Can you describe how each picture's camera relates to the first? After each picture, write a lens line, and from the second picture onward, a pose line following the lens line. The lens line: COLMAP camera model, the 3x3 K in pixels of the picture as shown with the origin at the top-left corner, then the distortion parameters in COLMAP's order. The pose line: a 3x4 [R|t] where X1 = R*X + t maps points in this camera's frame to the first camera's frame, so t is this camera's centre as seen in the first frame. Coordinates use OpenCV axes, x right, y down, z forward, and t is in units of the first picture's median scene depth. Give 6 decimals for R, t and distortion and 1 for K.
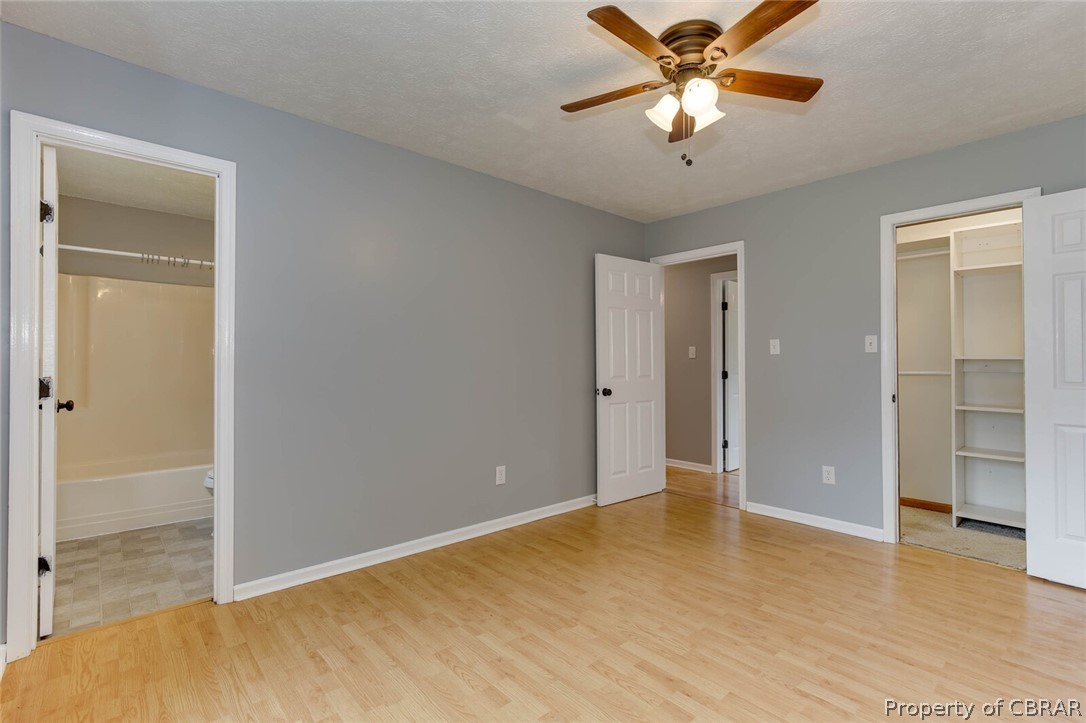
lens RADIAL K [[505.7, 0, 551.2], [0, 505.7, 356.6], [0, 0, 1]] dist [0.002179, 0.000146]
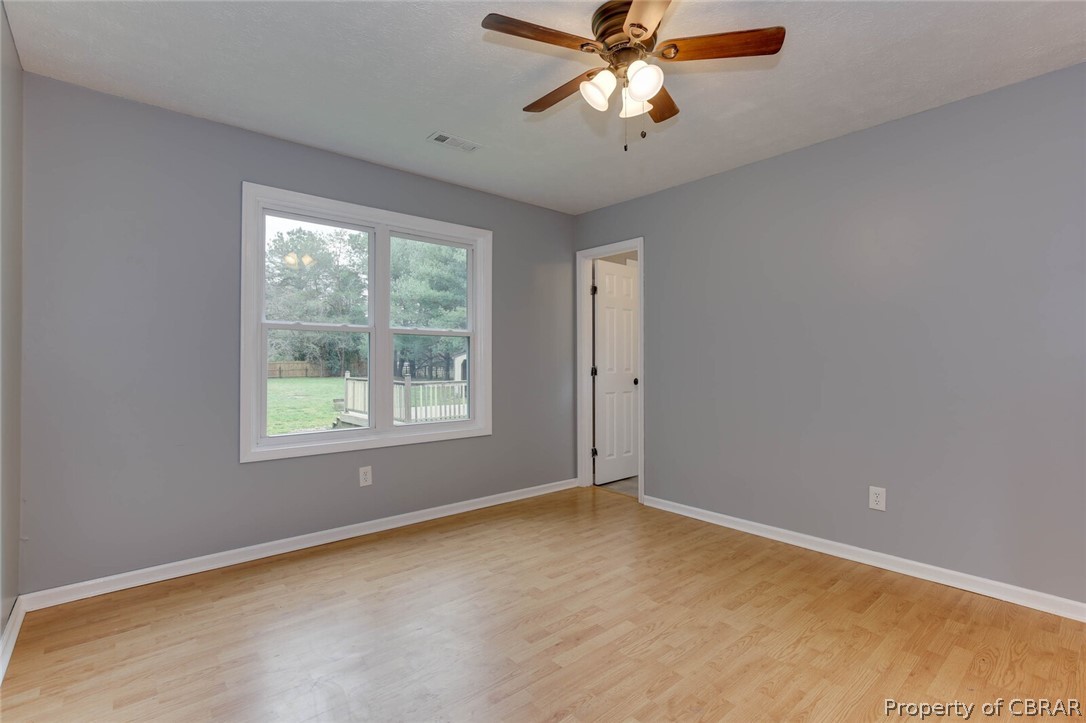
lens RADIAL K [[505.7, 0, 548.3], [0, 505.7, 367.6], [0, 0, 1]] dist [0.002179, 0.000146]
pose [[-0.023792, 0.003252, -0.999712, 0.904571], [0.011235, 0.999932, 0.002986, 0.028926], [0.999654, -0.011161, -0.023827, 0.654713]]
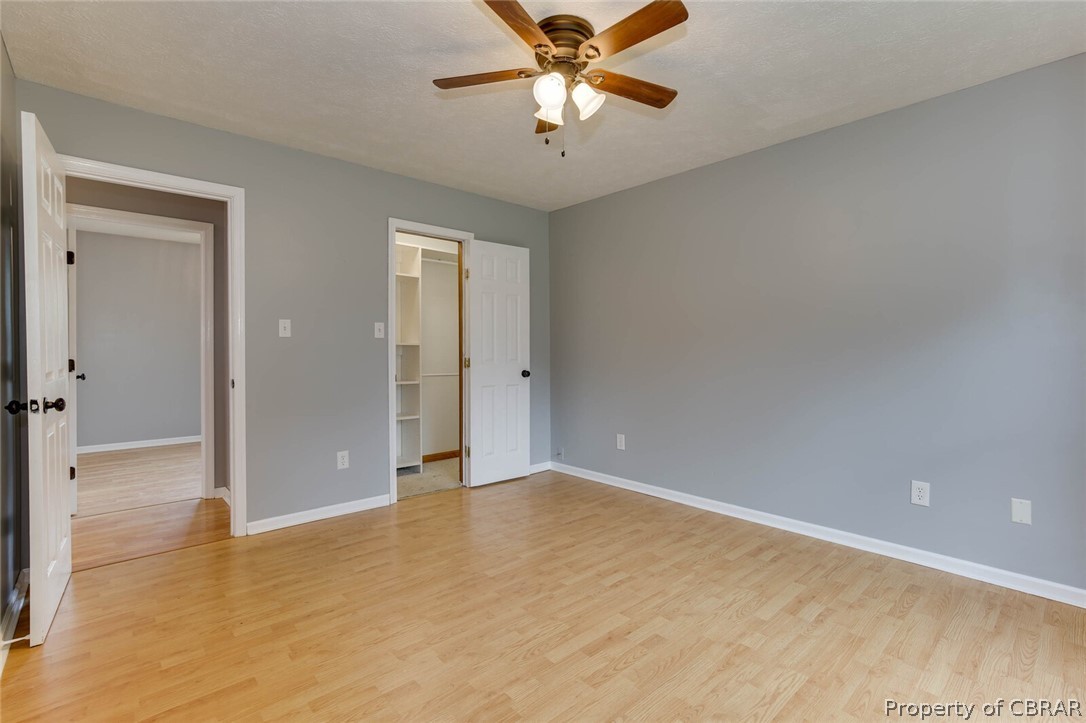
lens RADIAL K [[505.7, 0, 547.7], [0, 505.7, 355.3], [0, 0, 1]] dist [0.002179, 0.000146]
pose [[0.004243, -0.010533, 0.999936, -0.564104], [-0.009640, 0.999898, 0.010574, 0.017902], [-0.999945, -0.009685, 0.004141, 0.766387]]
